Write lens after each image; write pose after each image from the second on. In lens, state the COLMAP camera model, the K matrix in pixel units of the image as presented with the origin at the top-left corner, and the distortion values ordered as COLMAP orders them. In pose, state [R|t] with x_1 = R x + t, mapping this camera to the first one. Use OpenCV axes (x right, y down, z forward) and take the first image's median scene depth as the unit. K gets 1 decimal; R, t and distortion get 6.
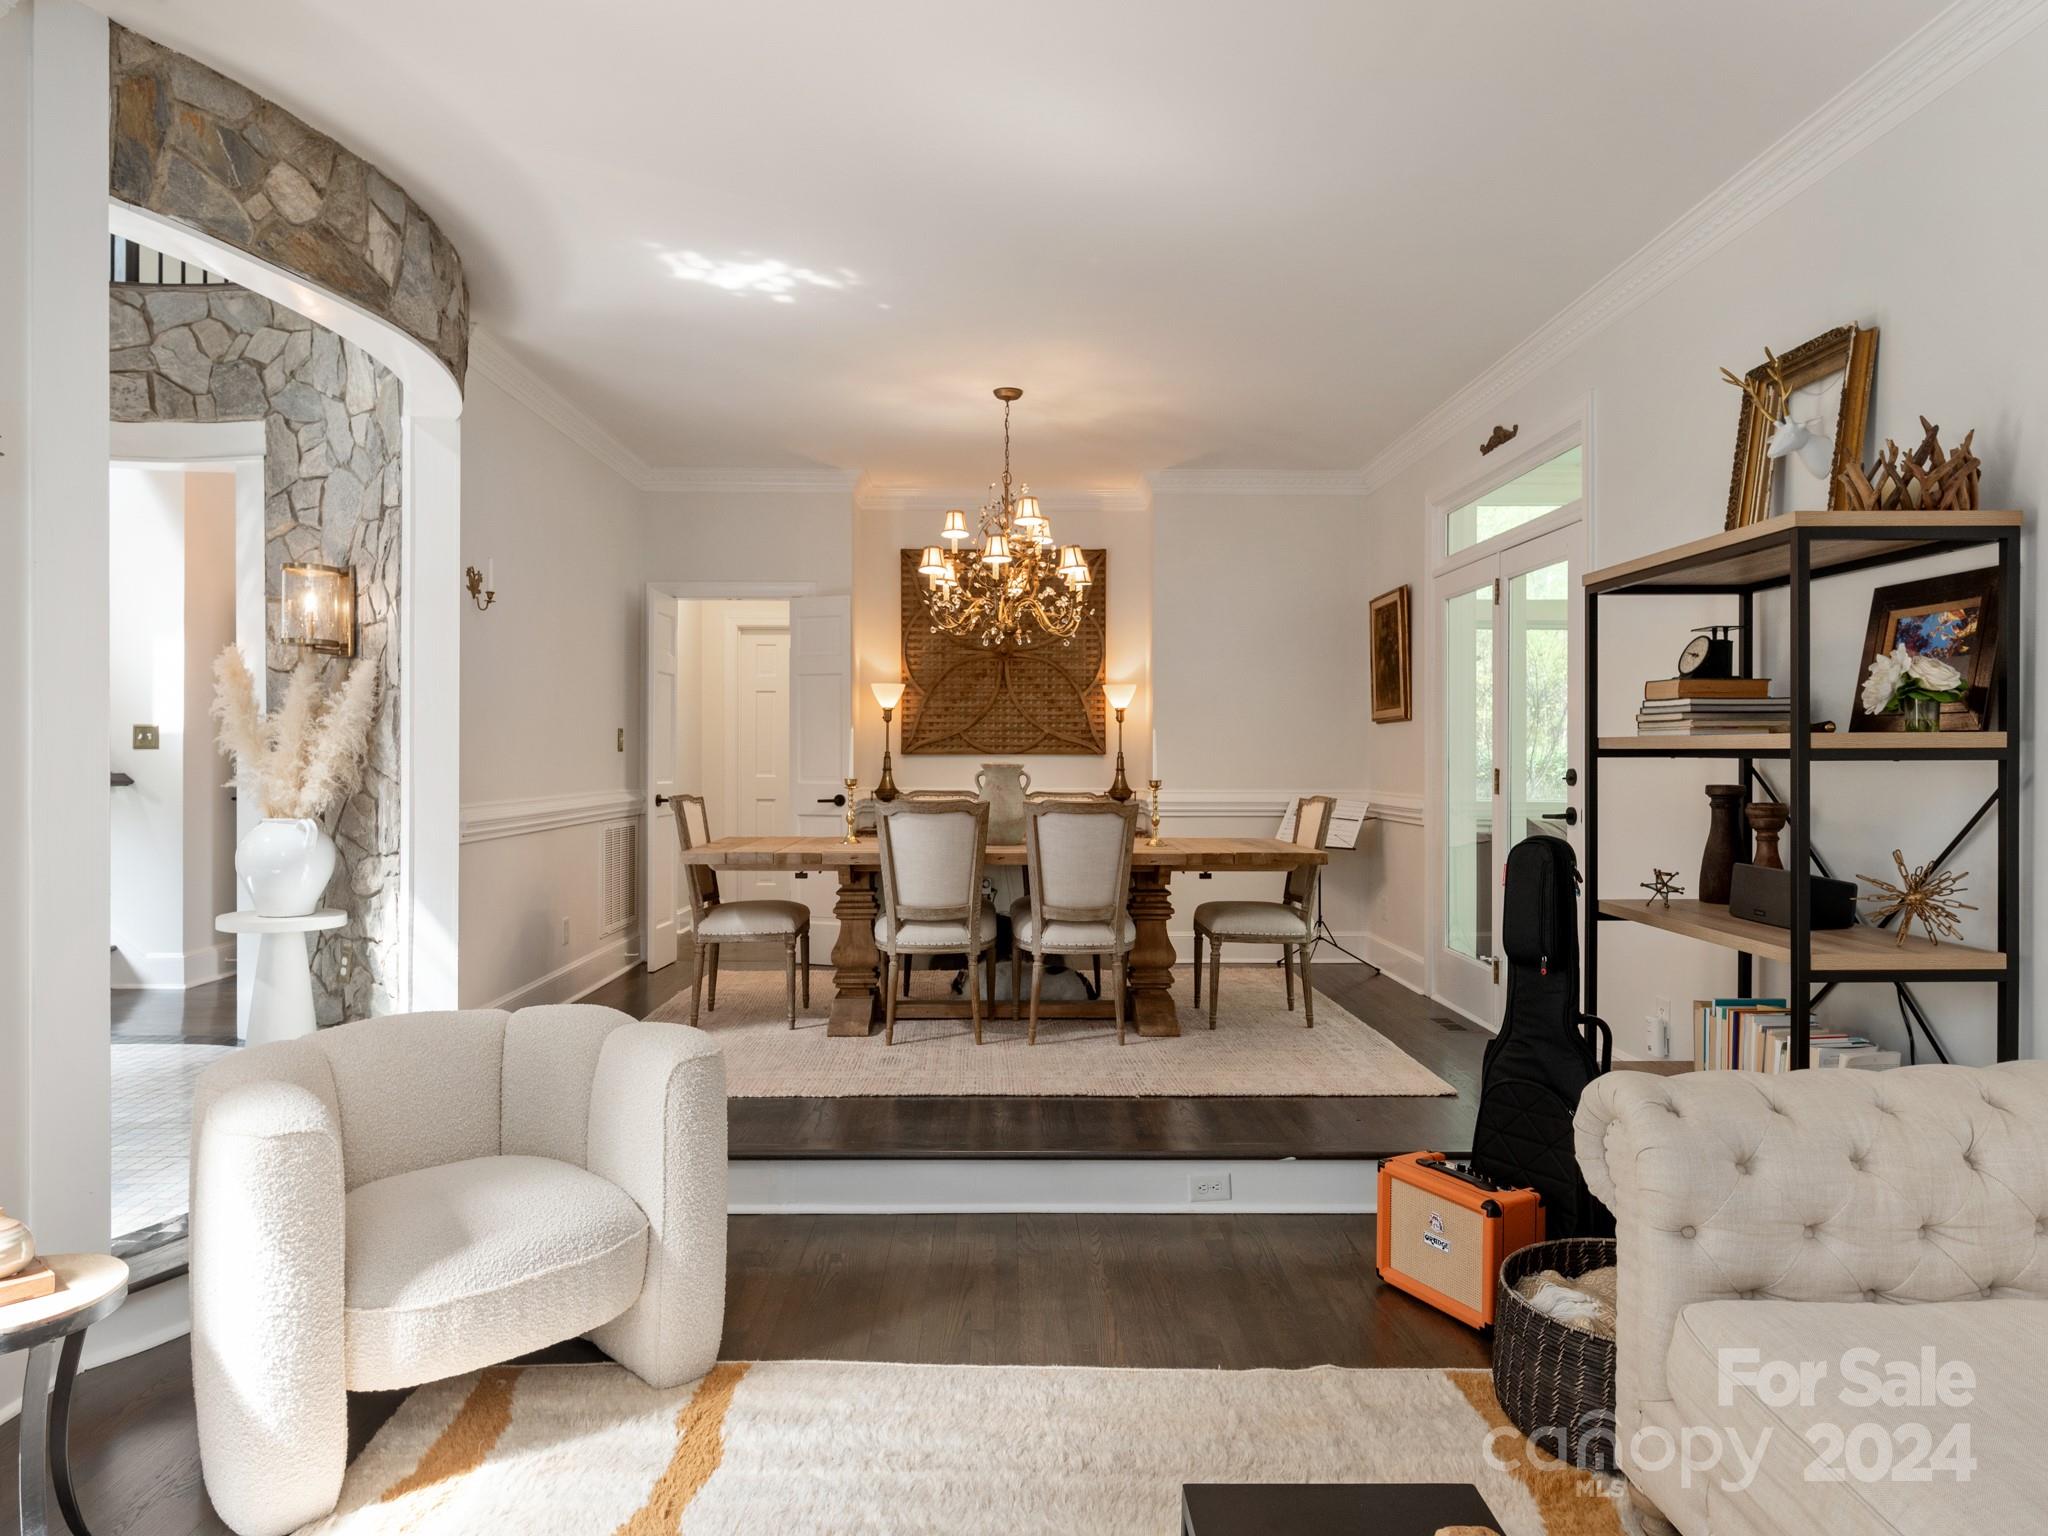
lens RADIAL K [[1226.9, 0, 1023.4], [0, 1226.9, 764.2], [0, 0, 1]] dist [0.004270, 0.000784]
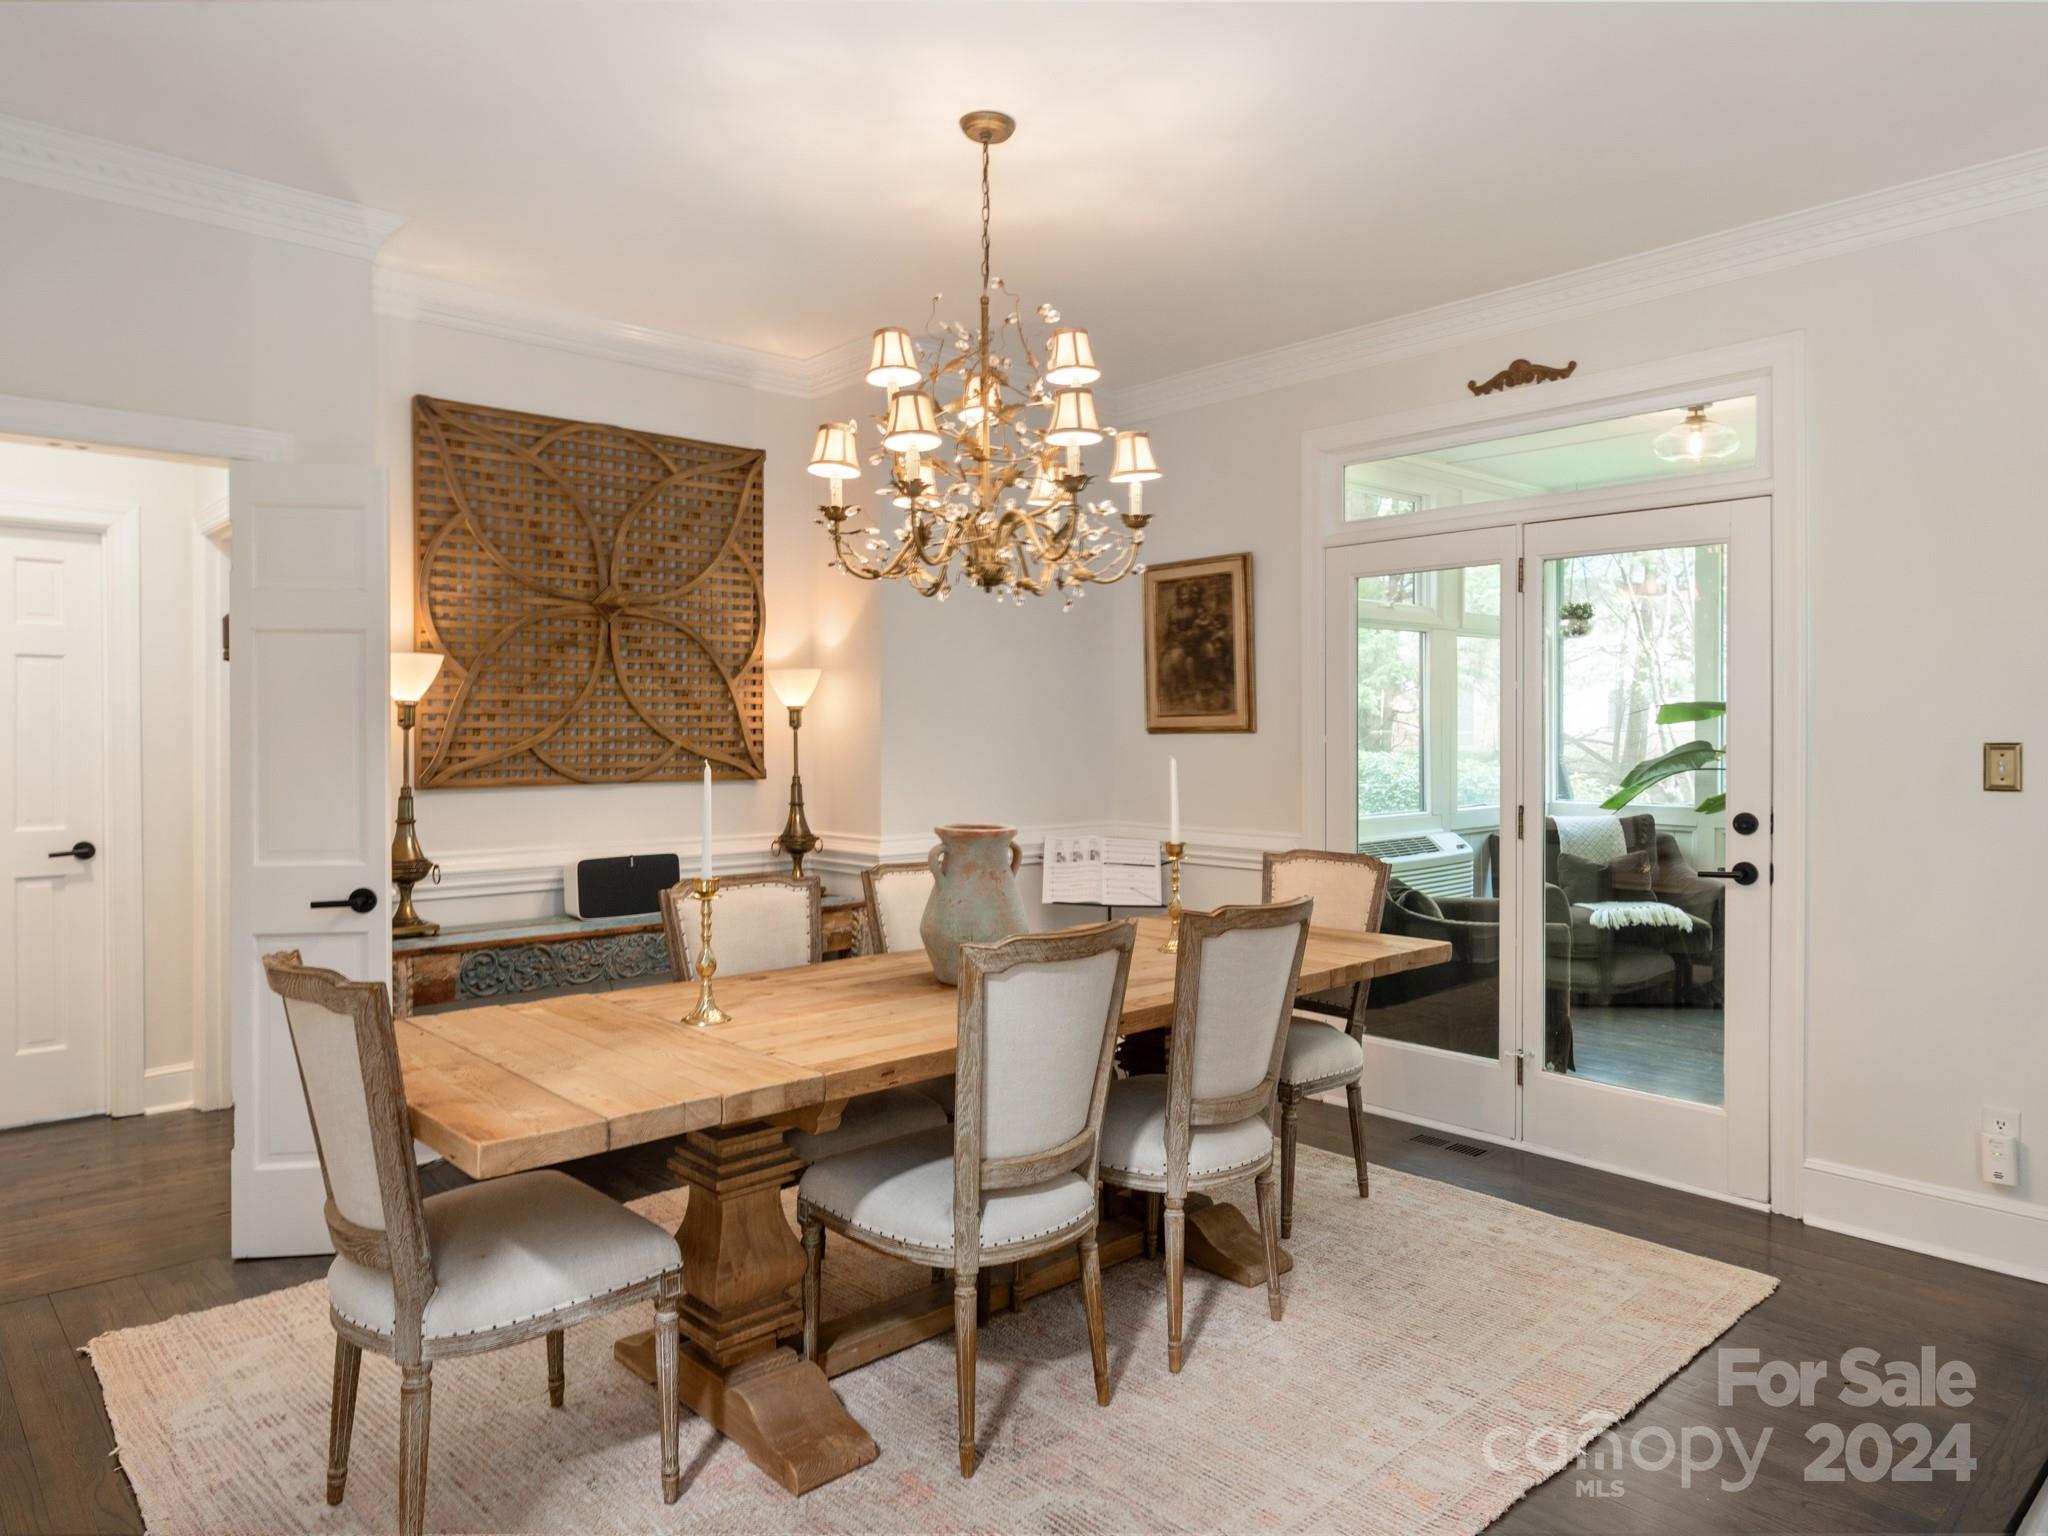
lens RADIAL K [[1308.3, 0, 1022.8], [0, 1308.3, 750.7], [0, 0, 1]] dist [0.005758, -0.000168]
pose [[0.752543, -0.013304, 0.658408, -0.276100], [0.006150, 0.999894, 0.013175, -0.030903], [-0.658514, -0.005865, 0.752545, 0.416813]]
